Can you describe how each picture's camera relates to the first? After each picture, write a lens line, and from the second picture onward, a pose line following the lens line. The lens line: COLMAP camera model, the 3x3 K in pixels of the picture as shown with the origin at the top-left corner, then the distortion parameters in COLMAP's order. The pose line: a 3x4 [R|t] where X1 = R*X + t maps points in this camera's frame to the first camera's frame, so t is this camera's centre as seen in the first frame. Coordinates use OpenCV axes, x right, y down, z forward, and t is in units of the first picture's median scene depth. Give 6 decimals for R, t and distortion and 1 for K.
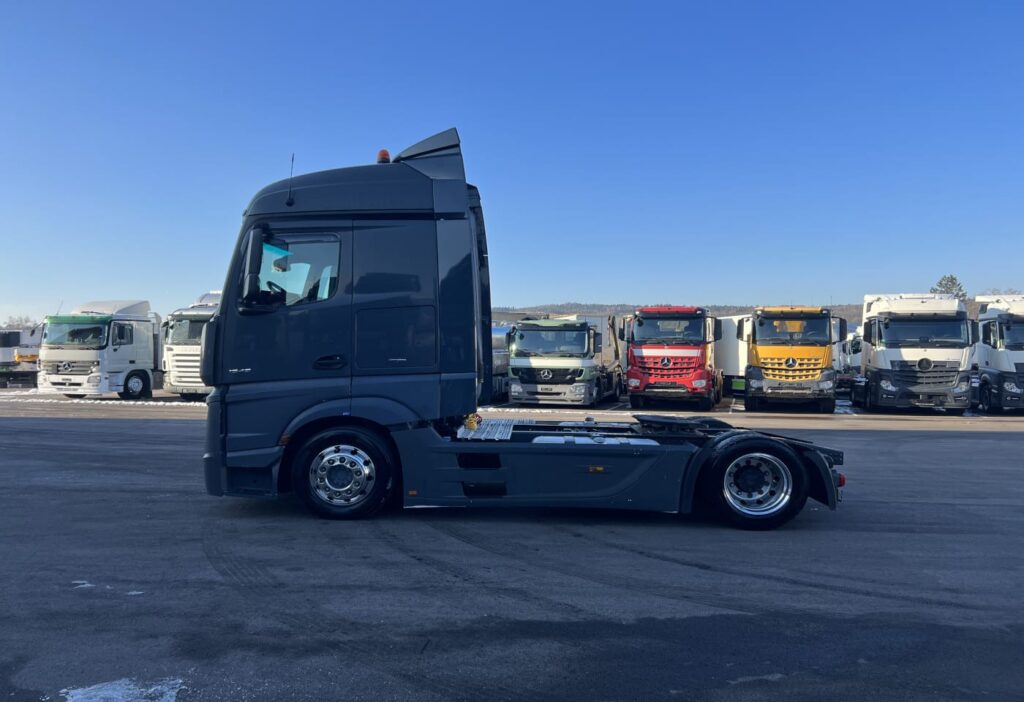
lens RADIAL K [[777.7, 0, 513.3], [0, 777.7, 381.2], [0, 0, 1]] dist [0.069153, -0.091845]
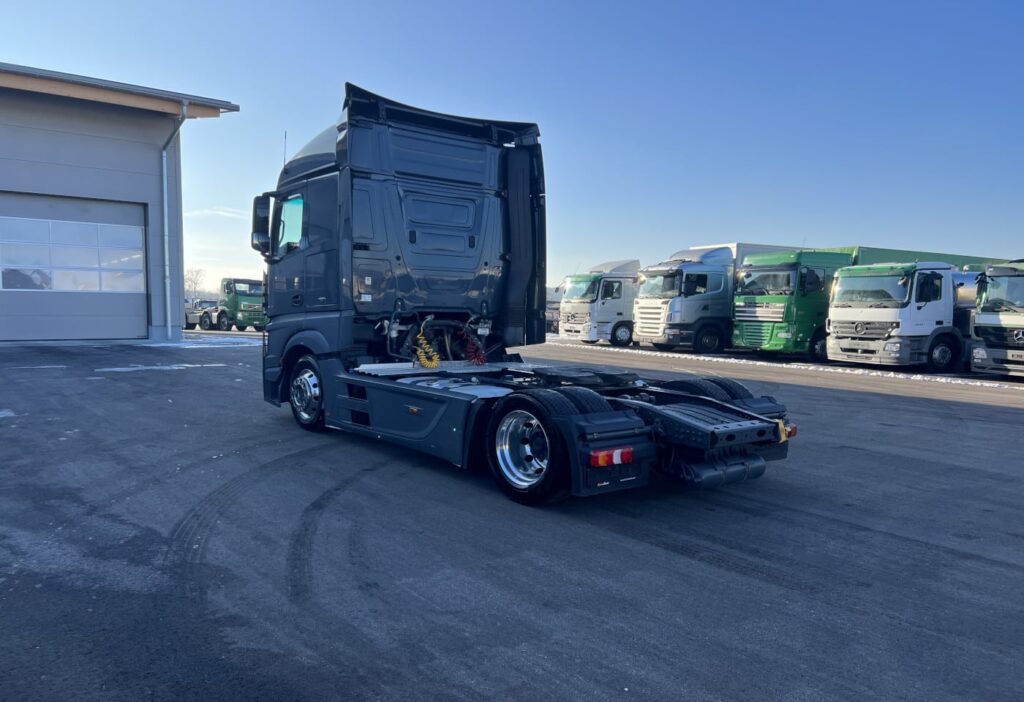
lens RADIAL K [[777.7, 0, 513.3], [0, 777.7, 381.2], [0, 0, 1]] dist [0.069153, -0.091845]
pose [[0.645636, 0.078418, -0.759608, 0.356534], [-0.039667, 0.996815, 0.069191, 0.001128], [0.762614, -0.014541, 0.646690, 0.178123]]
